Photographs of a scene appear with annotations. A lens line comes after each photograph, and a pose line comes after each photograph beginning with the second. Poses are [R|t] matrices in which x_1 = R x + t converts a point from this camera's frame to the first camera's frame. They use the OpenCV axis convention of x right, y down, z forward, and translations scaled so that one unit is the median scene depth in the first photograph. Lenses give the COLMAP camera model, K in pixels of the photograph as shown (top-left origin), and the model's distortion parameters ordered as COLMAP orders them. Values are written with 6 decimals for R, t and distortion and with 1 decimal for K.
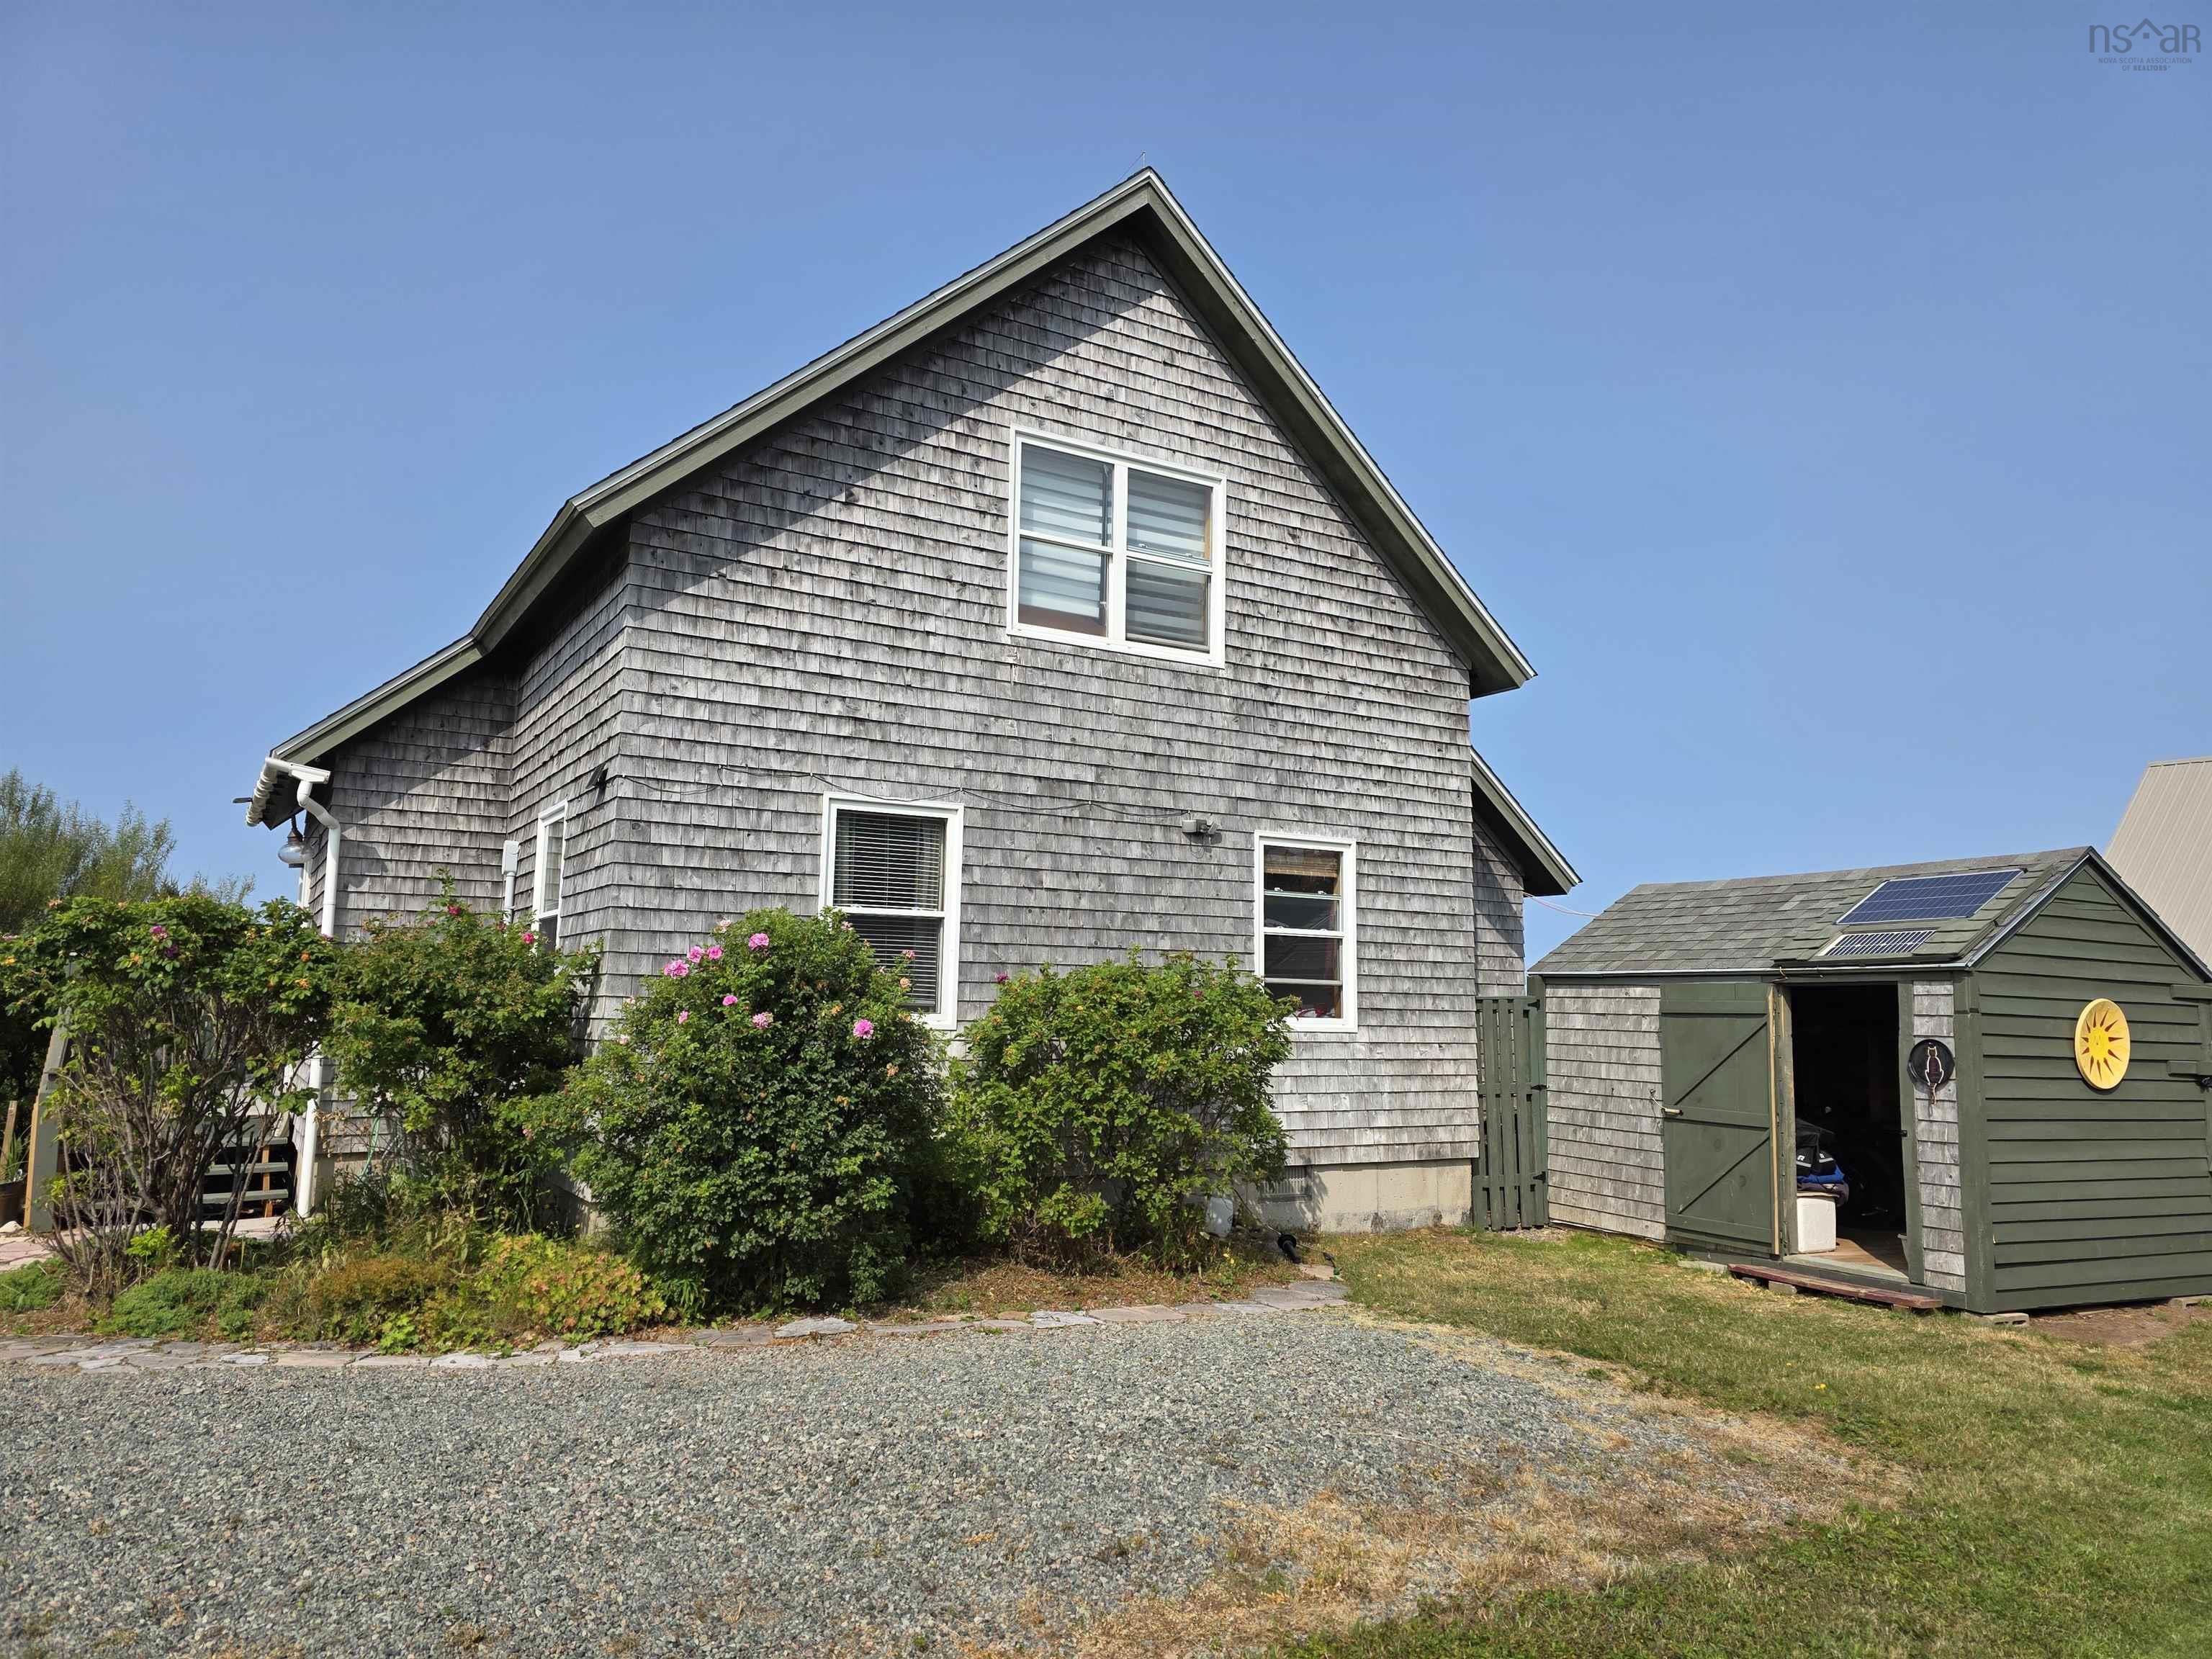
lens RADIAL K [[1479.9, 0, 1108.0], [0, 1479.9, 835.5], [0, 0, 1]] dist [0.086811, -0.001758]
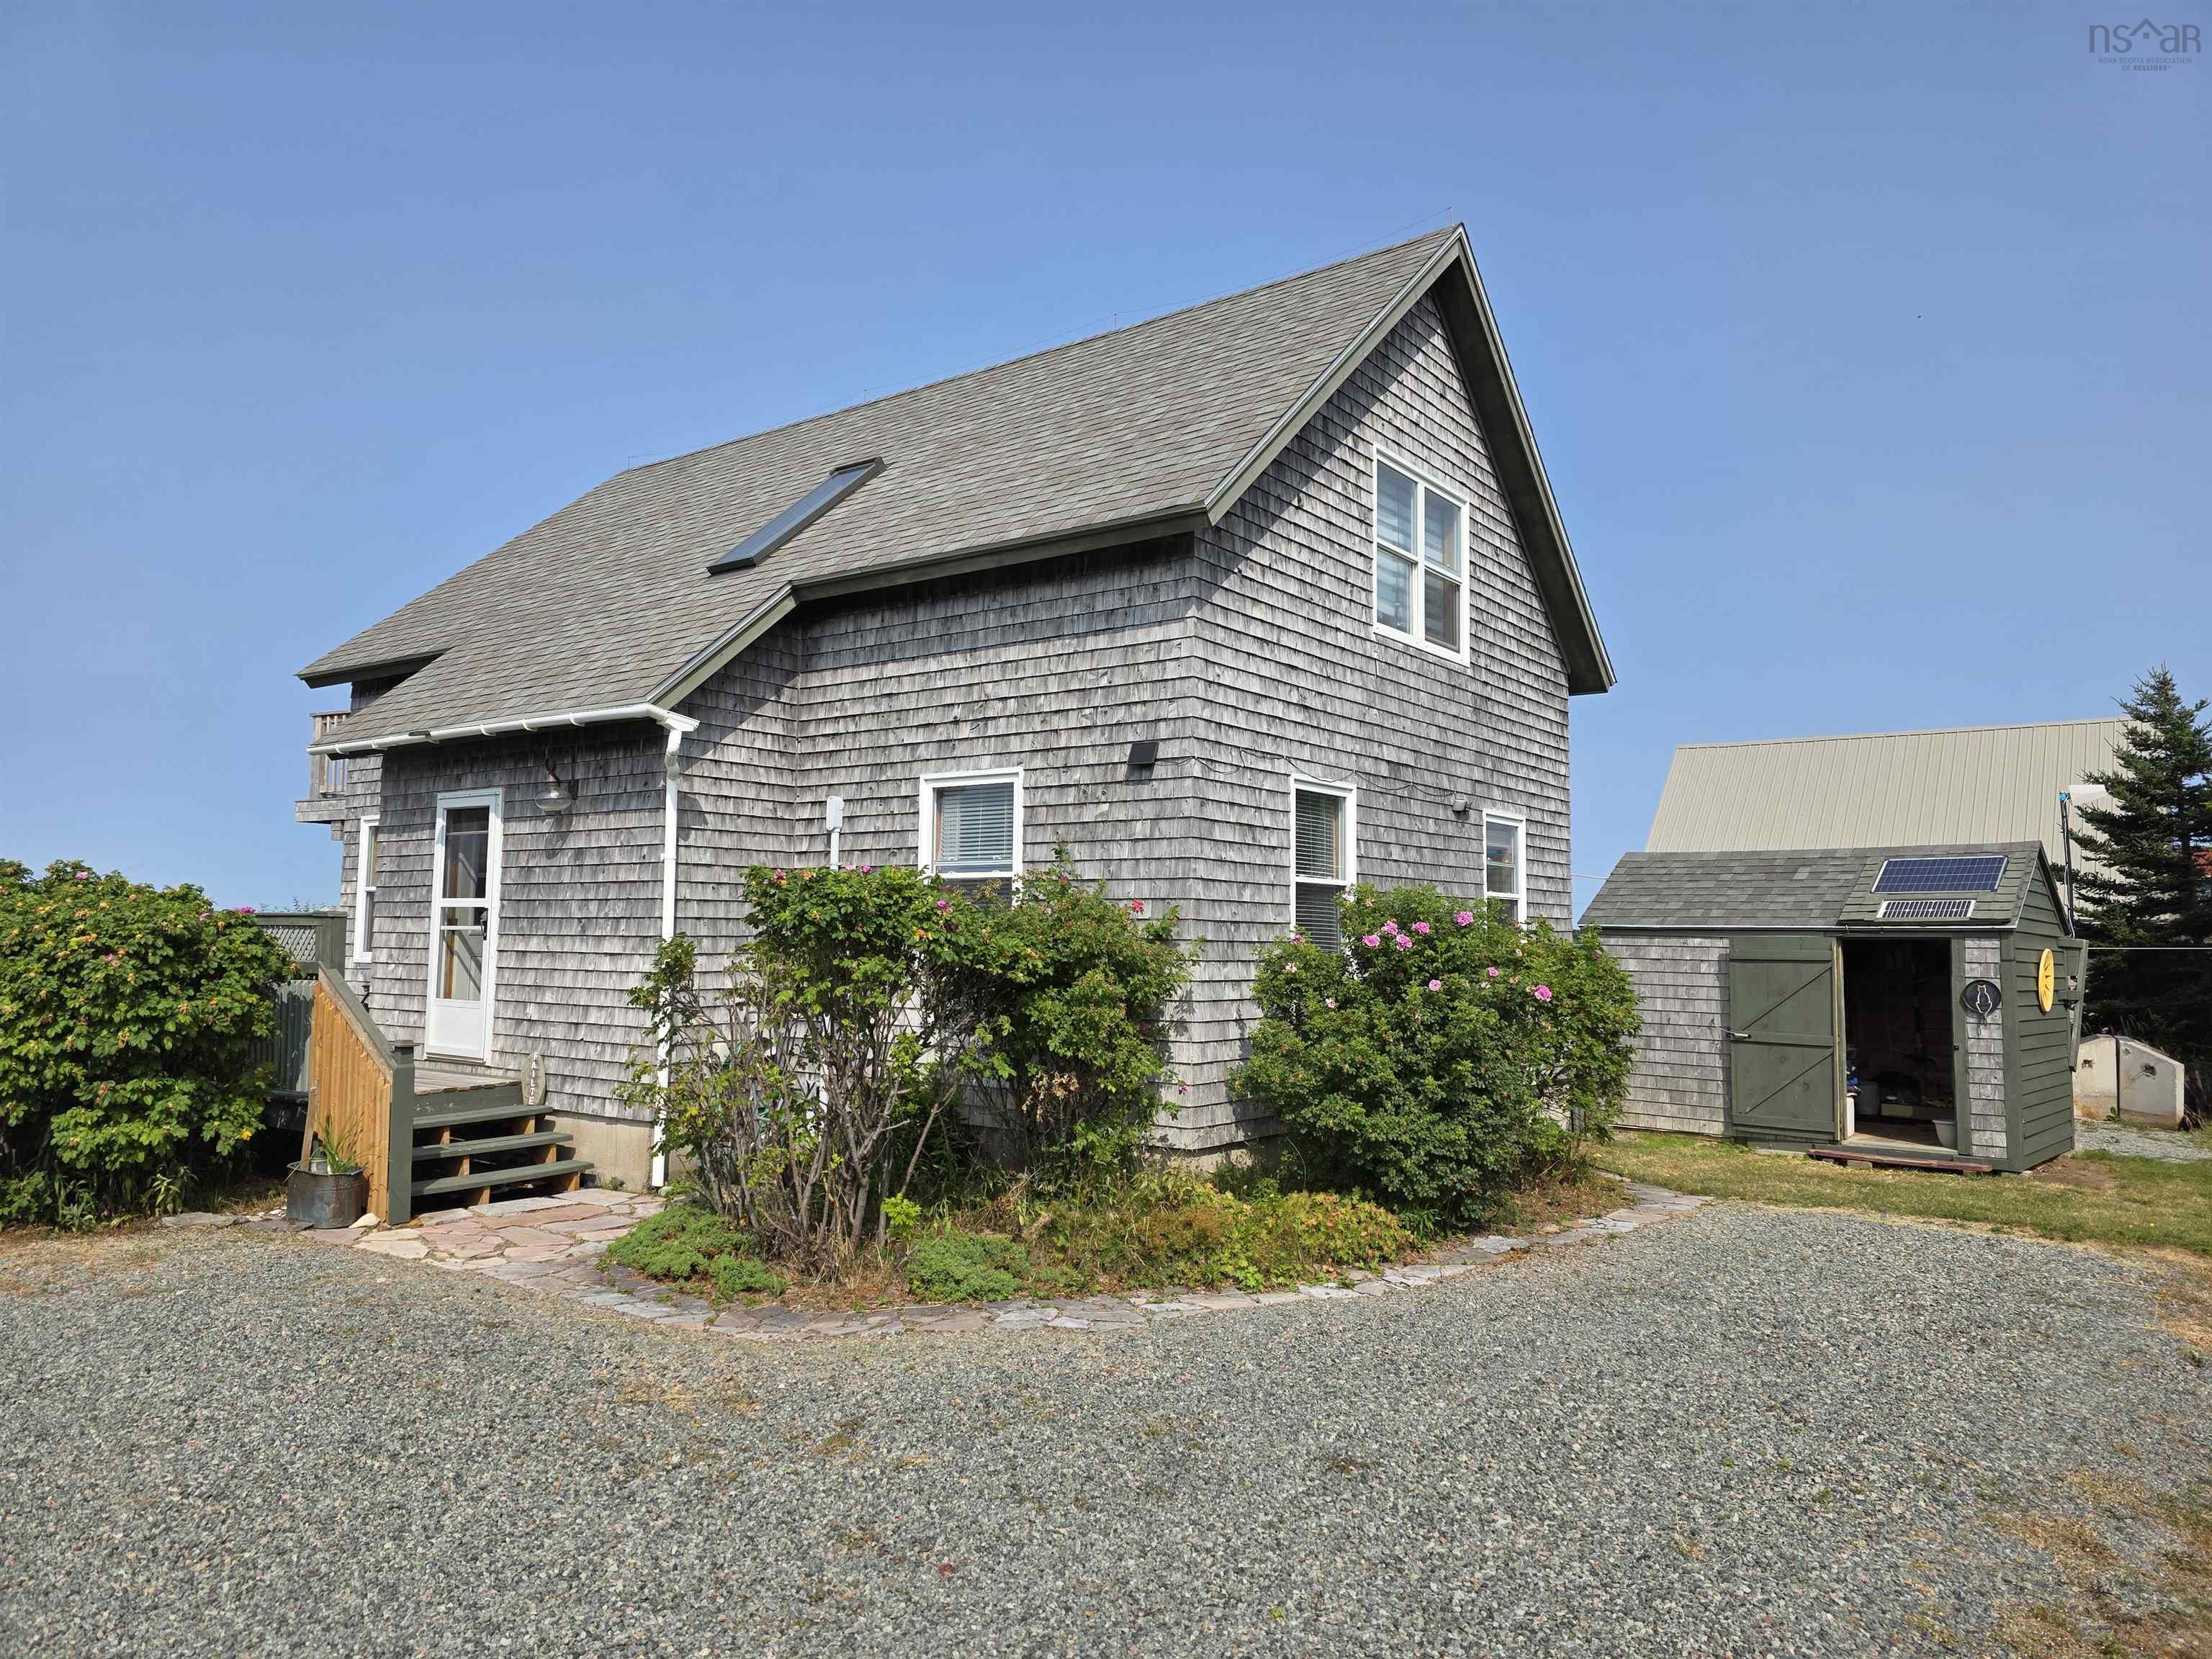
lens RADIAL K [[1479.9, 0, 1123.7], [0, 1479.9, 826.2], [0, 0, 1]] dist [0.086811, -0.001758]
pose [[0.921817, 0.023274, 0.386927, -0.664050], [-0.041321, 0.998408, 0.038388, -0.024524], [-0.385417, -0.051375, 0.921311, 0.029908]]
